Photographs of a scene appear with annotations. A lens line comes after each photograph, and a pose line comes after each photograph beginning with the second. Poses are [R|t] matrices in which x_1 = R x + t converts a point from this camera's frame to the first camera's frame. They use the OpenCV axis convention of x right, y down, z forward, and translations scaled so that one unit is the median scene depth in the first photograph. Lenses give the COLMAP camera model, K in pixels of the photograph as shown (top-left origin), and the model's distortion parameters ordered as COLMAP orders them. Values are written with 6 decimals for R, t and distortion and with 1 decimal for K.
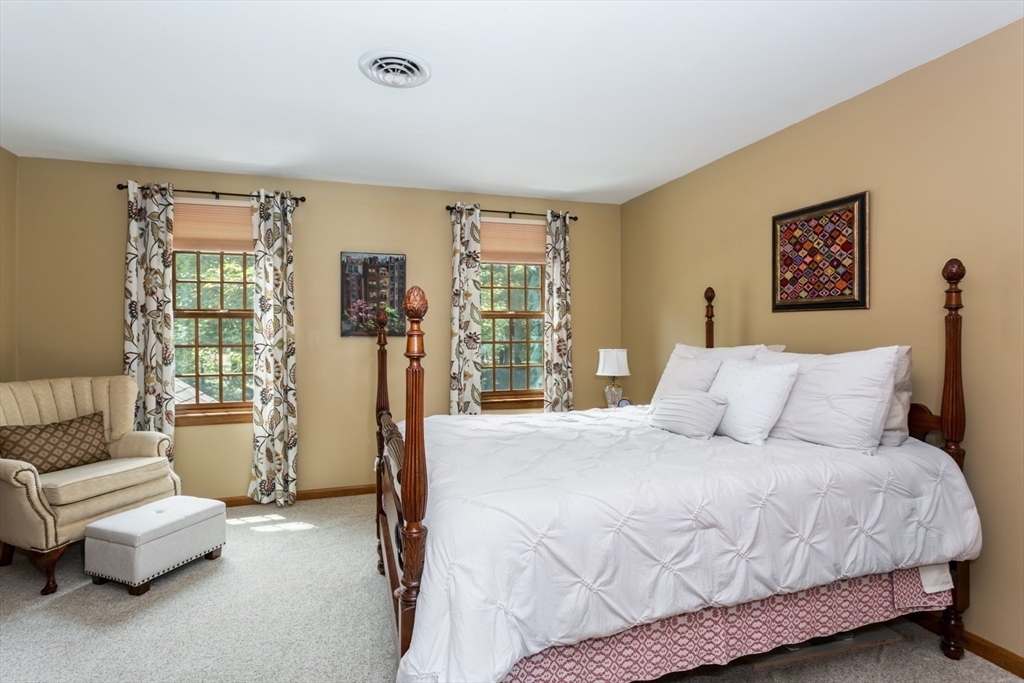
lens RADIAL K [[512.7, 0, 507.8], [0, 512.7, 340.6], [0, 0, 1]] dist [0.024813, 0.001962]
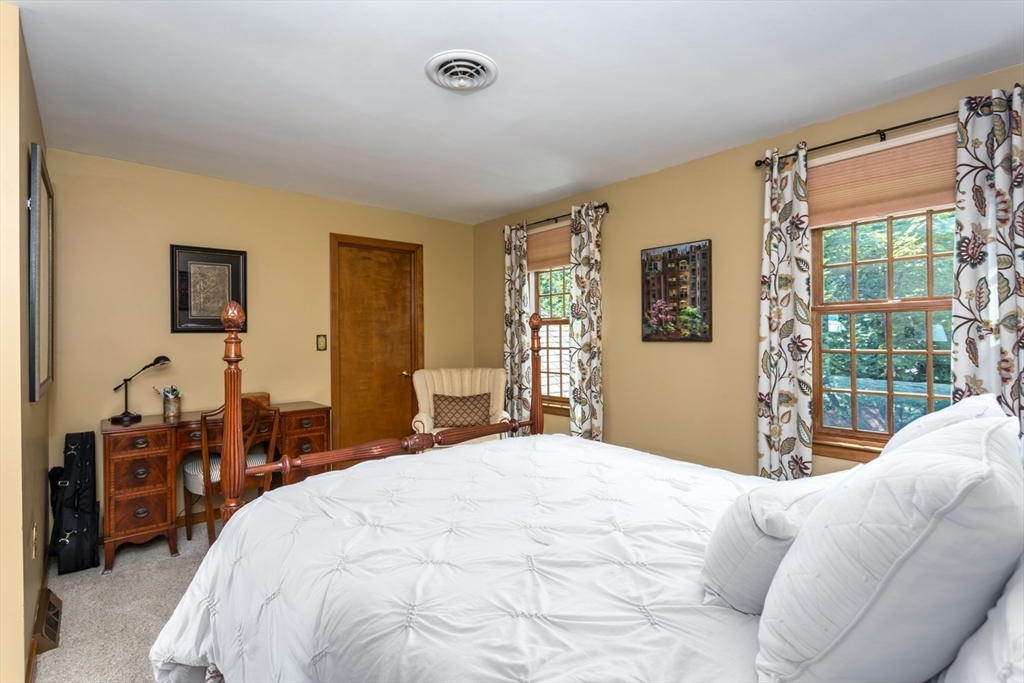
lens RADIAL K [[512.7, 0, 508.8], [0, 512.7, 335.2], [0, 0, 1]] dist [0.024813, 0.001962]
pose [[0.380586, -0.003752, -0.924738, 0.435065], [-0.009099, 0.999928, -0.007802, -0.008940], [0.924701, 0.011383, 0.380525, 0.416791]]
